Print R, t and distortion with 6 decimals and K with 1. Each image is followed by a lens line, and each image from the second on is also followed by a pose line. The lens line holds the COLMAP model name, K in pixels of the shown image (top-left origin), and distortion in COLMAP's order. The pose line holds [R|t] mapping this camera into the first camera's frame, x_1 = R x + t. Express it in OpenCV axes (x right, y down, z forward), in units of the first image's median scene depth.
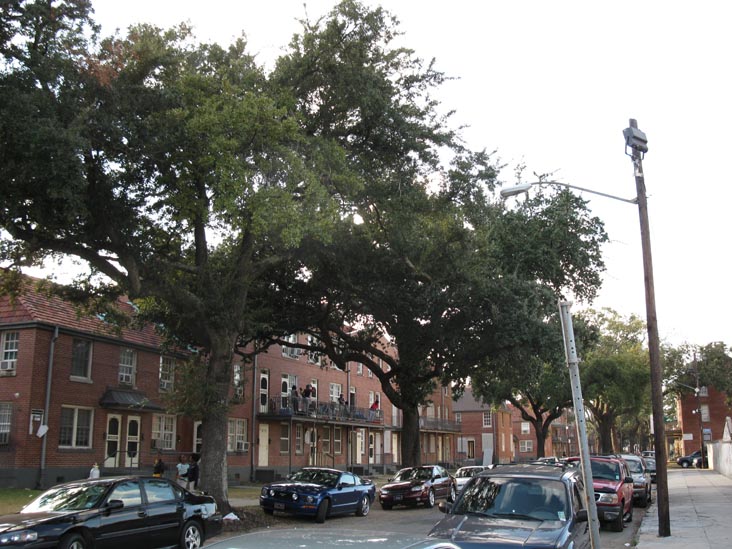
lens RADIAL K [[765.2, 0, 365.7], [0, 765.2, 273.3], [0, 0, 1]] dist [-0.122536, 0.000000]
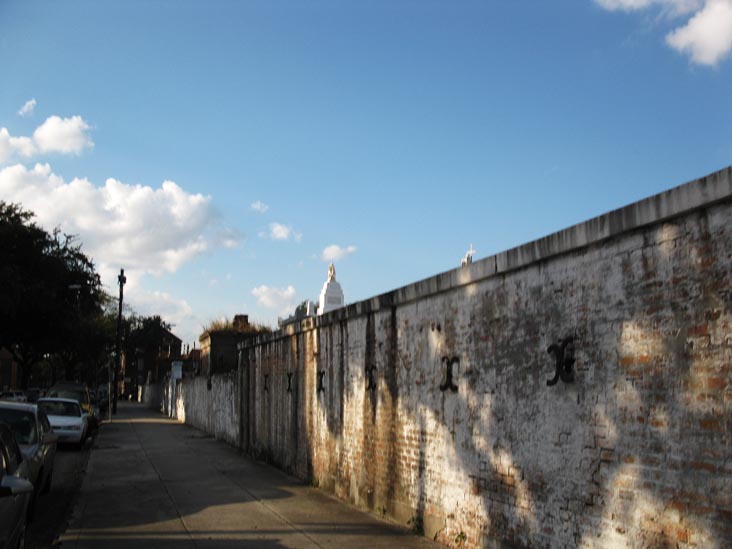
lens RADIAL K [[765.2, 0, 366.1], [0, 765.2, 274.0], [0, 0, 1]] dist [-0.122536, 0.000000]
pose [[0.762725, 0.107319, 0.637757, -0.204769], [-0.158183, 0.987140, 0.023068, -0.110091], [-0.627080, -0.118477, 0.769892, -0.478241]]
